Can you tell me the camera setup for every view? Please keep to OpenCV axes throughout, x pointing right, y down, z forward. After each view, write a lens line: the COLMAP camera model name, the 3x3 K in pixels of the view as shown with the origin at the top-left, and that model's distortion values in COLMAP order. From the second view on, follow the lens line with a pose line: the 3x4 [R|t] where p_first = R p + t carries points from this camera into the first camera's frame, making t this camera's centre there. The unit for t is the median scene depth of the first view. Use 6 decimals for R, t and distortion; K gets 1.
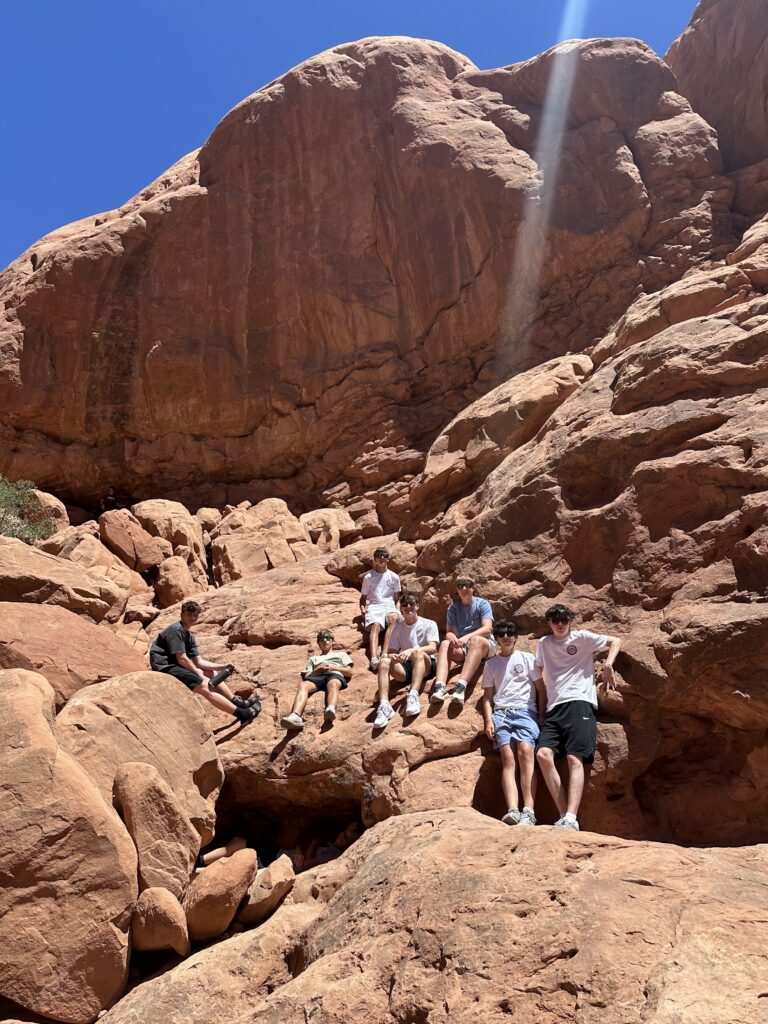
lens RADIAL K [[737.6, 0, 385.4], [0, 737.6, 497.5], [0, 0, 1]] dist [0.124213, -0.173409]
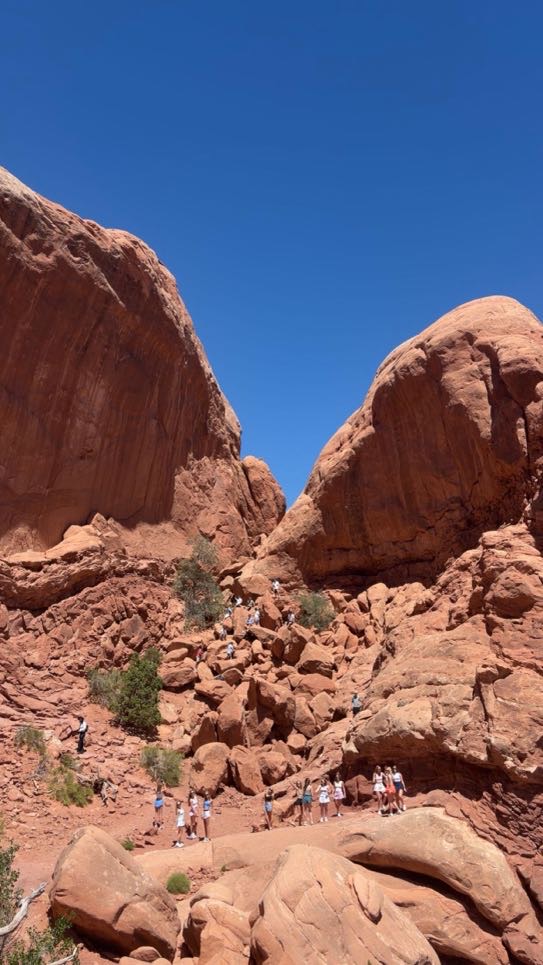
lens RADIAL K [[753.0, 0, 271.5], [0, 753.0, 482.5], [0, 0, 1]] dist [0.000777, -0.000010]
pose [[0.776462, -0.151775, -0.611613, 0.894771], [0.251171, 0.964674, 0.079481, -0.538634], [0.577944, -0.215334, 0.787154, -0.993150]]
